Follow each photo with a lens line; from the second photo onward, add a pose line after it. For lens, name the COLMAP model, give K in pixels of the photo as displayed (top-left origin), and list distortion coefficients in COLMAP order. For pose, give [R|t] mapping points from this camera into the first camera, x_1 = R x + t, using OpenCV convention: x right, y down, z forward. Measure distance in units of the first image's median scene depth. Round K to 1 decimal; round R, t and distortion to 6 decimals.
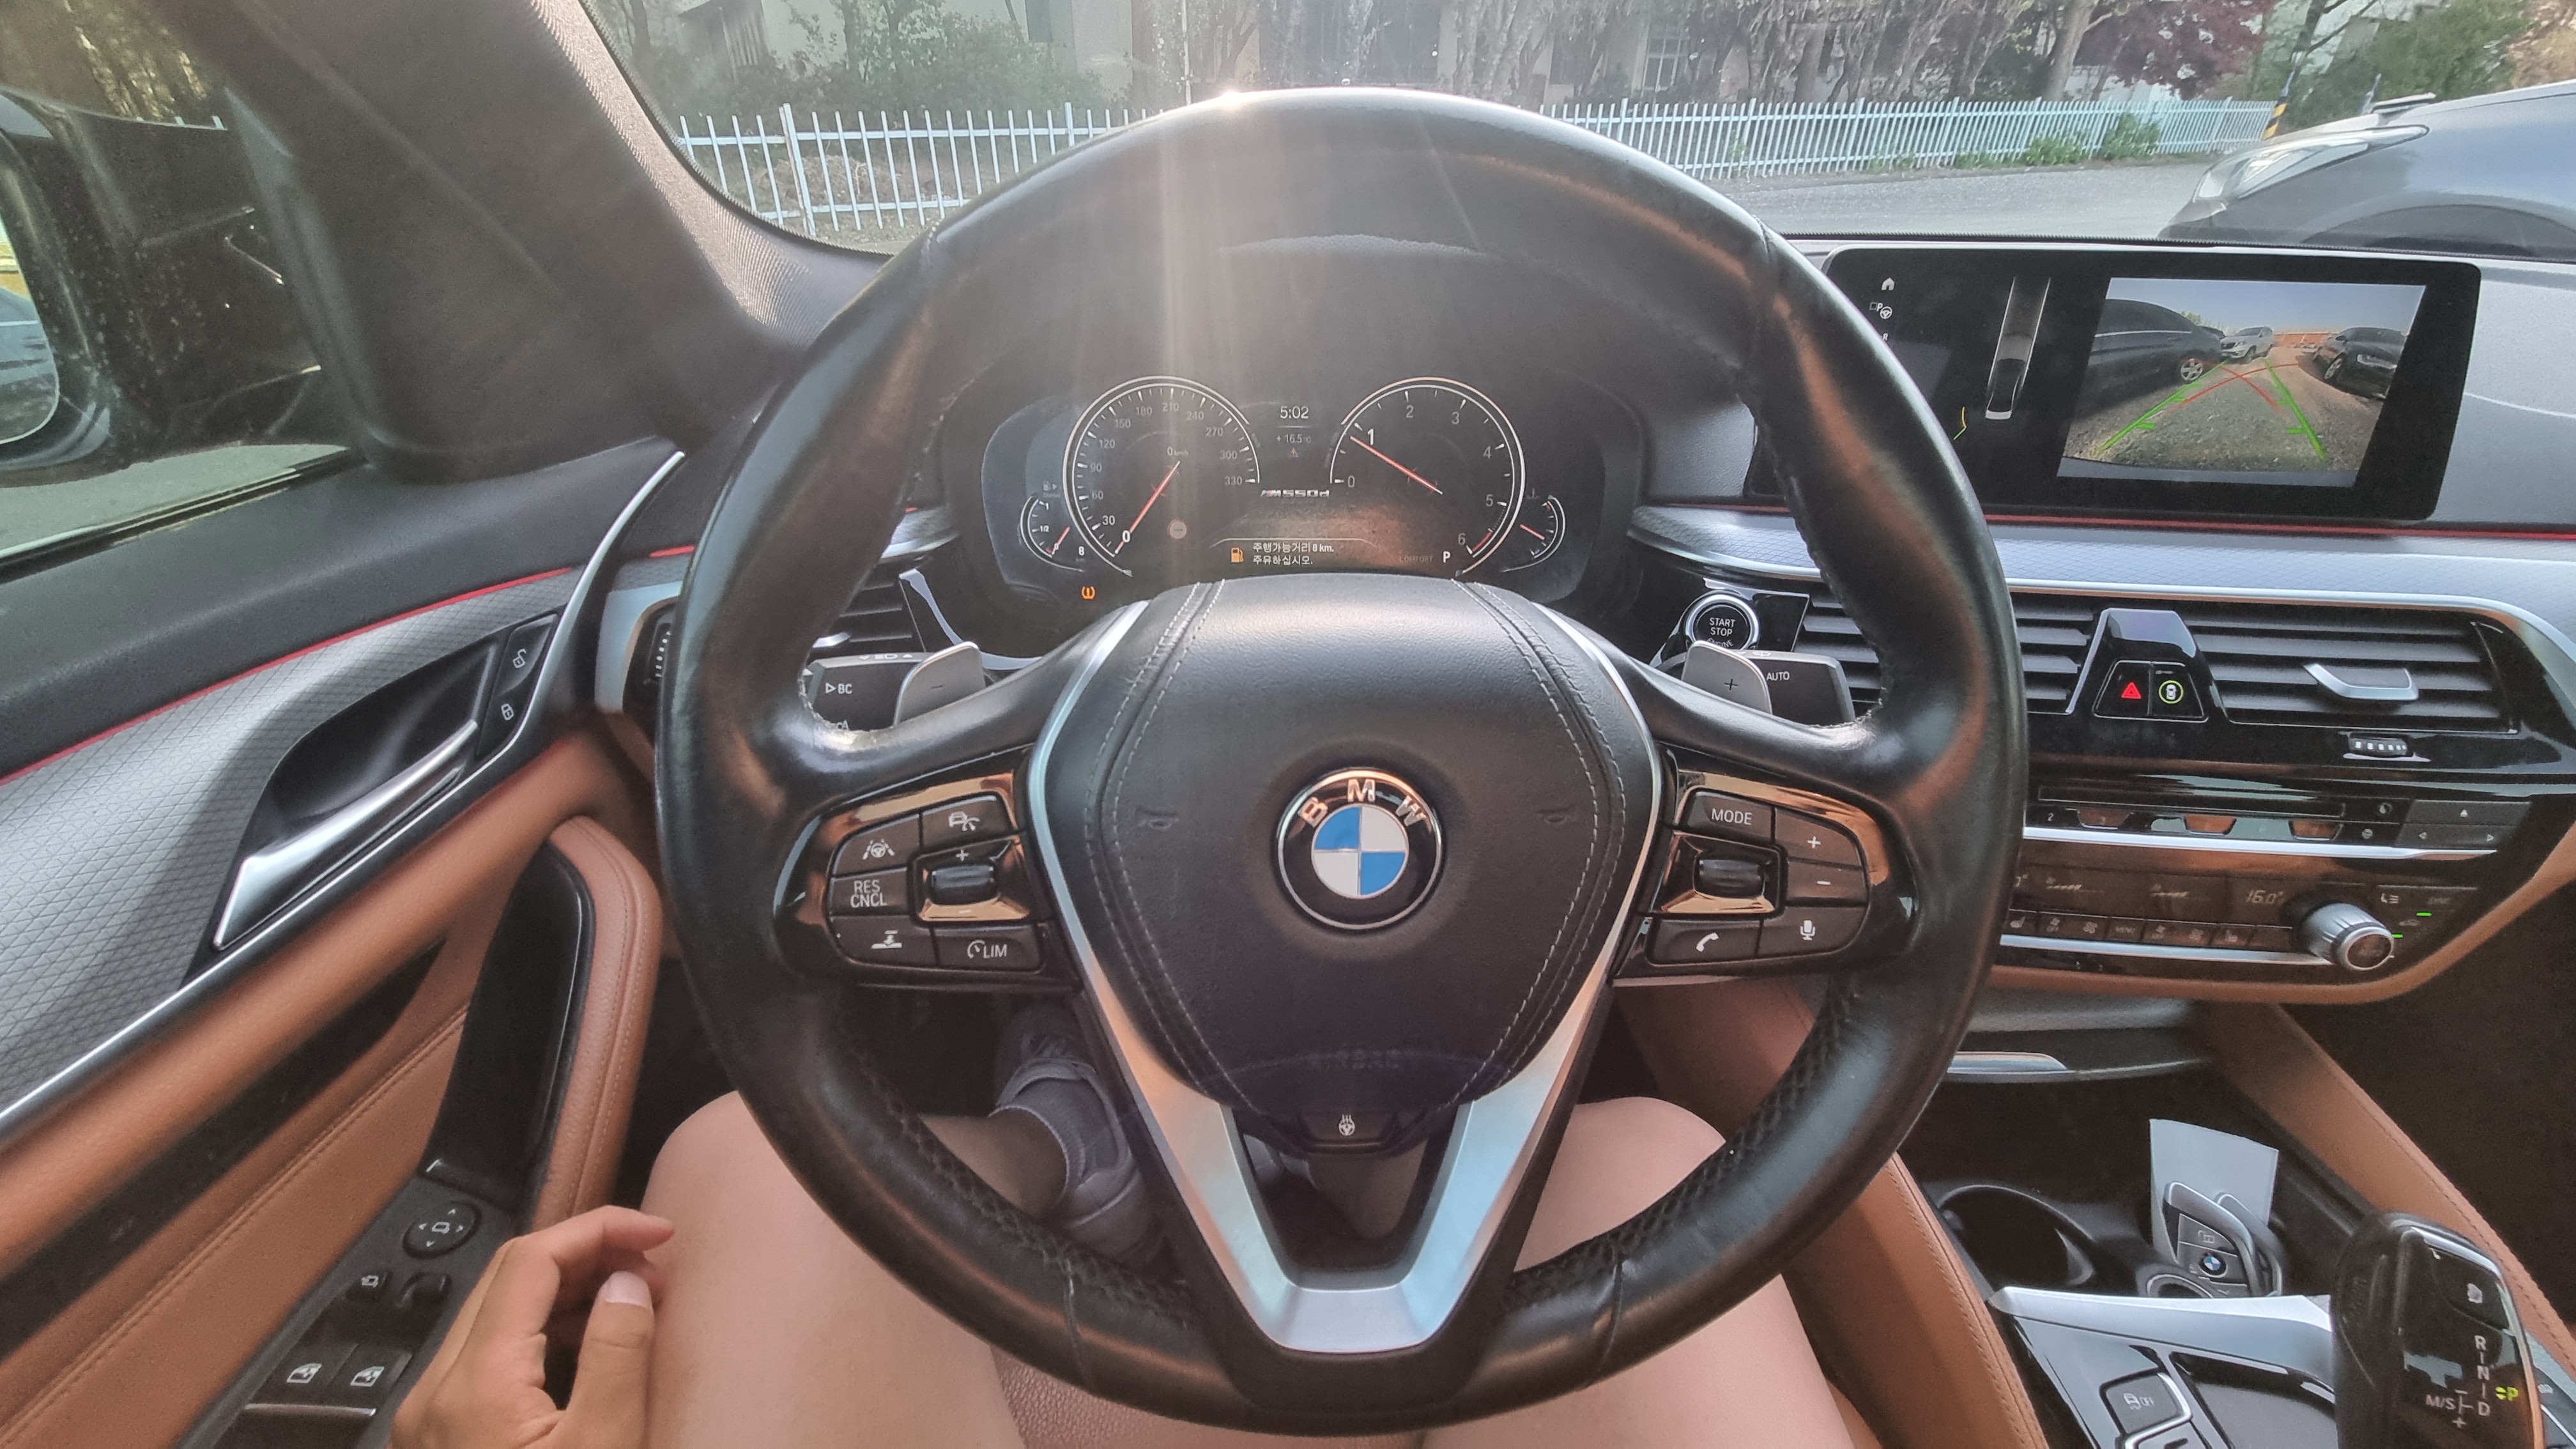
lens RADIAL K [[1061.3, 0, 1277.1], [0, 1061.3, 728.2], [0, 0, 1]] dist [0.000716, -0.001004]
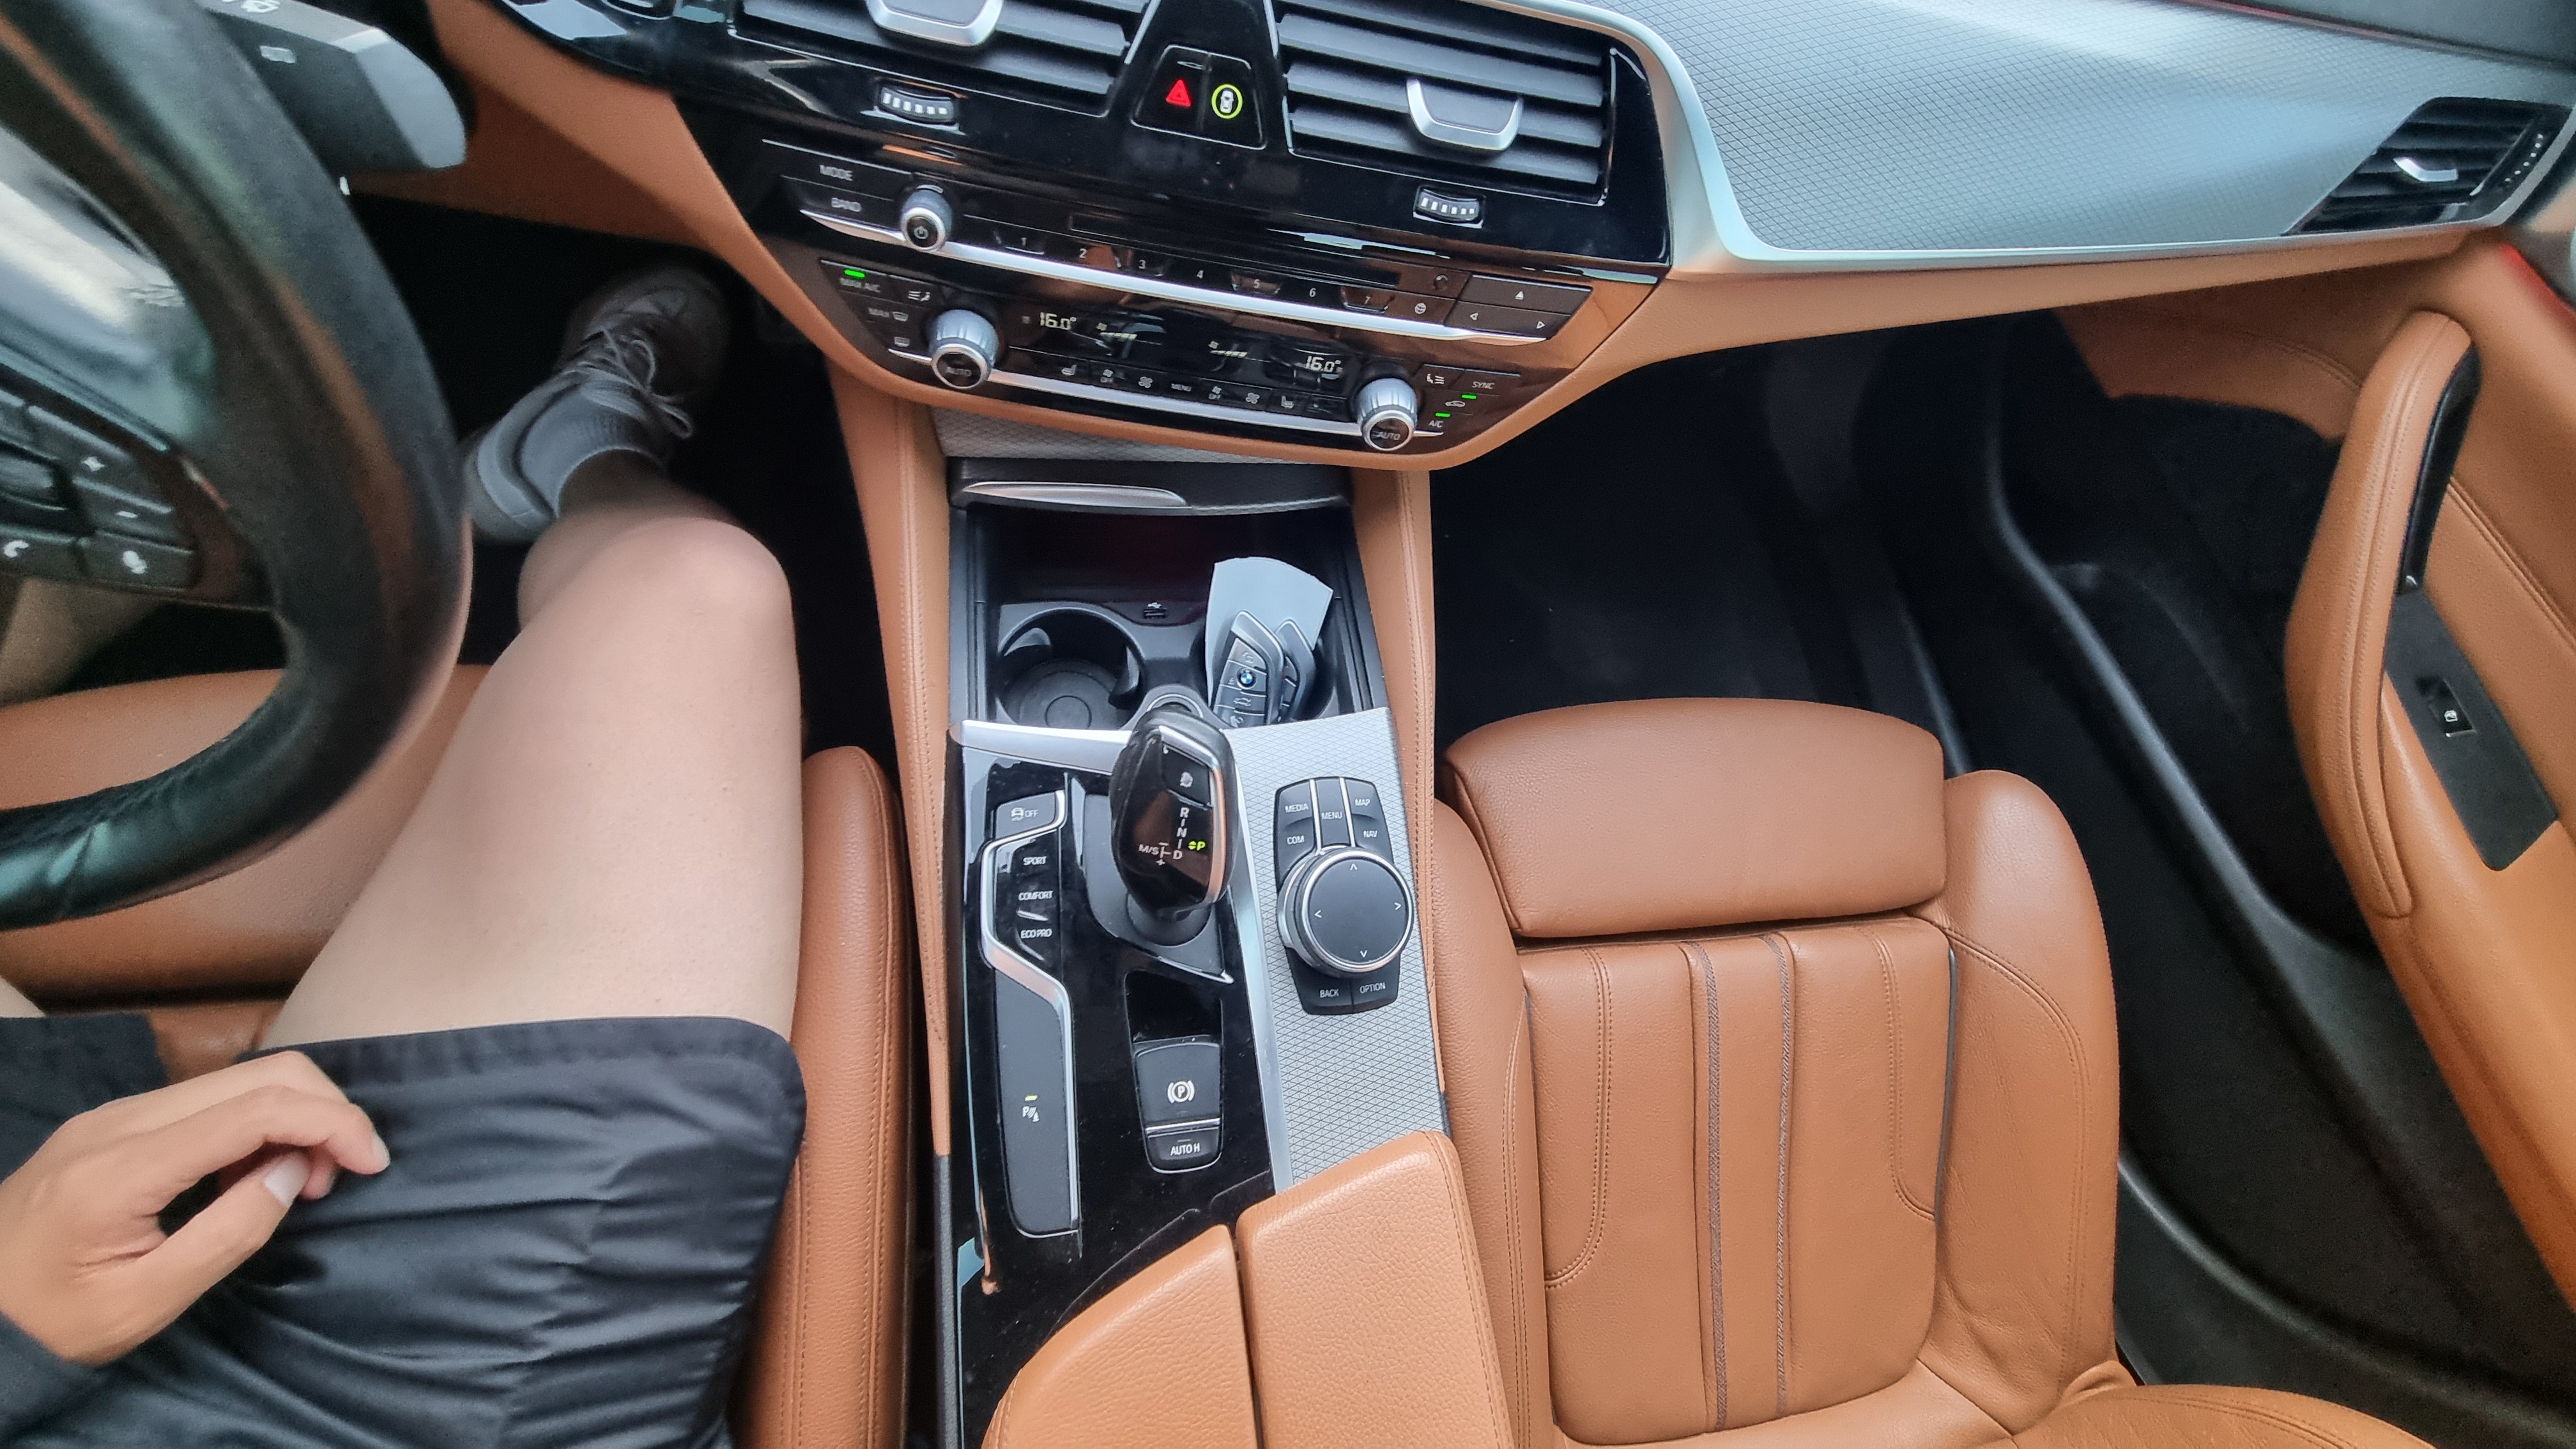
lens RADIAL K [[1061.3, 0, 1277.1], [0, 1061.3, 728.2], [0, 0, 1]] dist [0.000716, -0.001004]
pose [[0.976363, -0.003341, 0.216110, 0.684963], [-0.132283, 0.781499, 0.609721, -0.150166], [-0.170927, -0.623897, 0.762585, 0.104372]]
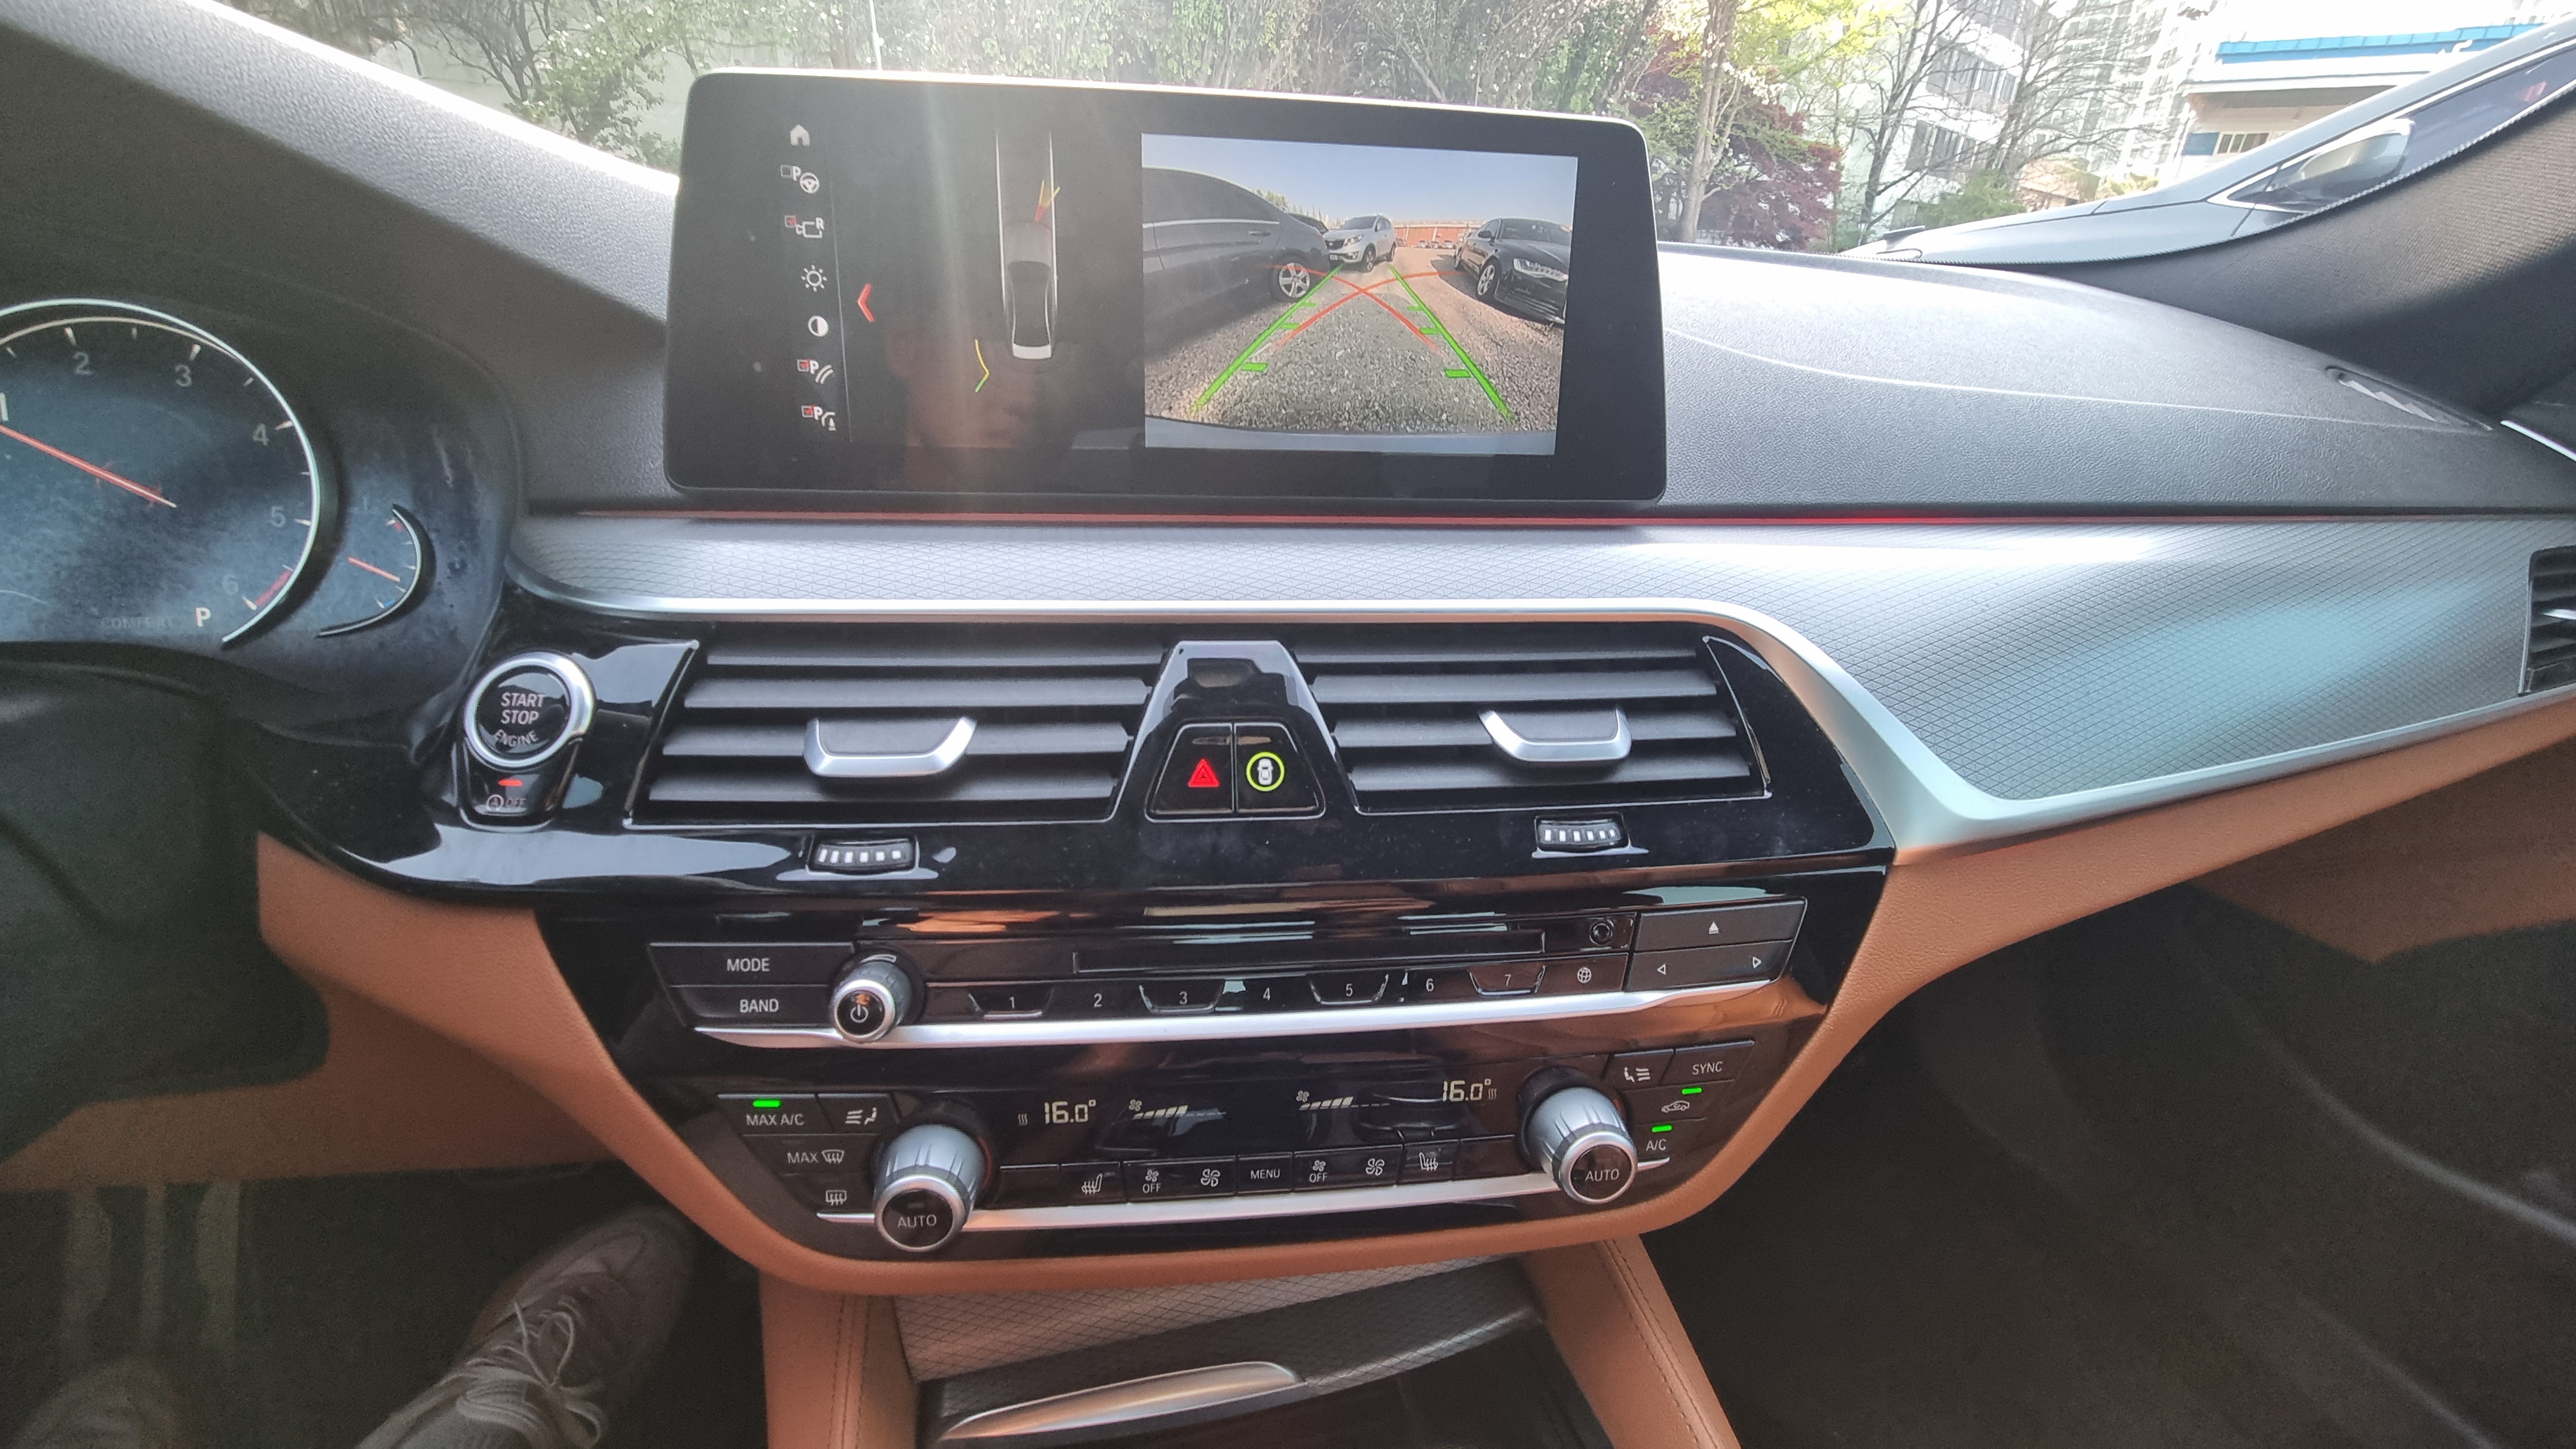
lens RADIAL K [[1055.9, 0, 1275.3], [0, 1055.9, 725.3], [0, 0, 1]] dist [0.001898, -0.000091]
pose [[0.977151, -0.060400, 0.203785, 0.703372], [0.081754, 0.991818, -0.098048, -0.000596], [-0.196196, 0.112468, 0.974094, 0.396250]]
